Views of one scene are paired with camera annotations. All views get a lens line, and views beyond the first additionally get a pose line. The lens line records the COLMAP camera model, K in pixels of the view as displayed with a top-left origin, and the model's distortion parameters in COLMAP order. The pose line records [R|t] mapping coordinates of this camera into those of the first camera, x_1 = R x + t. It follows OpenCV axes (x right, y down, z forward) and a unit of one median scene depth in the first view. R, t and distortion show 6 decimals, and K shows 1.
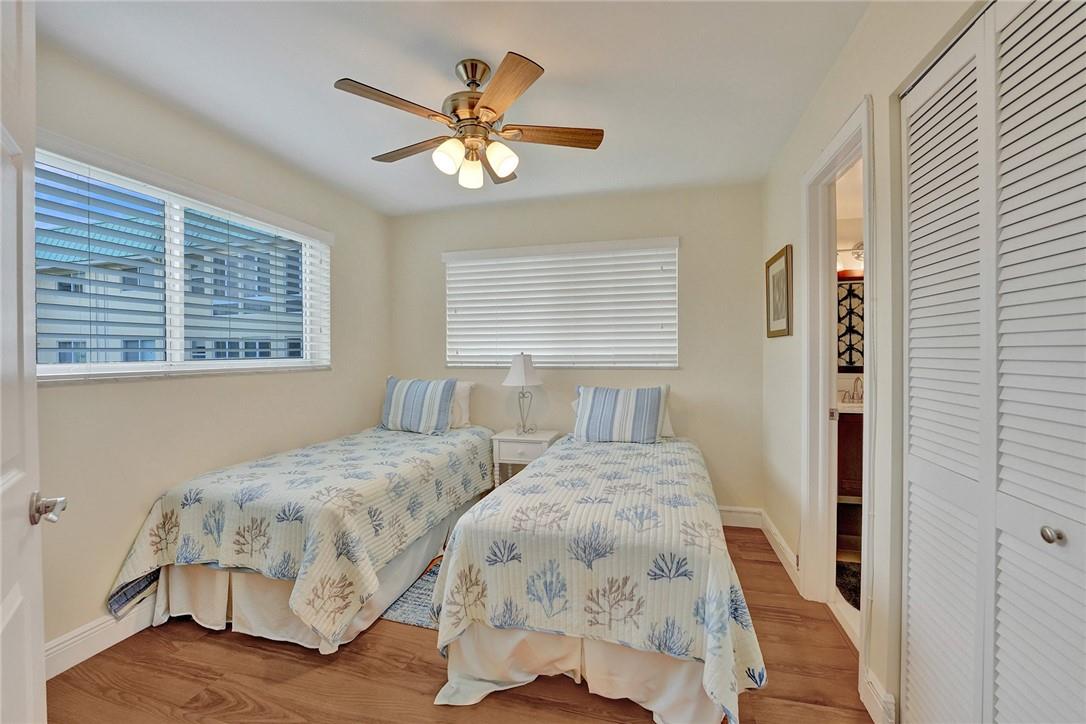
lens RADIAL K [[445.0, 0, 547.0], [0, 445.0, 350.9], [0, 0, 1]] dist [0.001220, 0.000077]
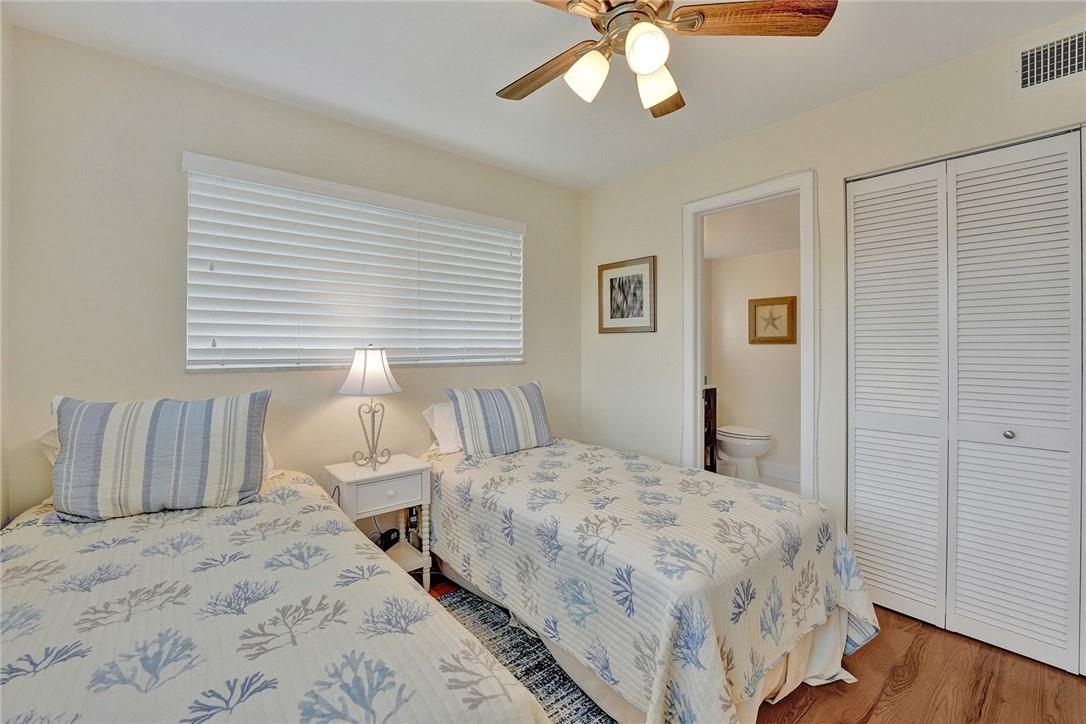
lens RADIAL K [[464.4, 0, 543.4], [0, 464.4, 332.6], [0, 0, 1]] dist [-0.007736, -0.000051]
pose [[0.584086, 0.028237, 0.811201, -0.477160], [-0.004396, 0.999490, -0.031625, 0.006422], [-0.811680, 0.014905, 0.583912, 0.391267]]
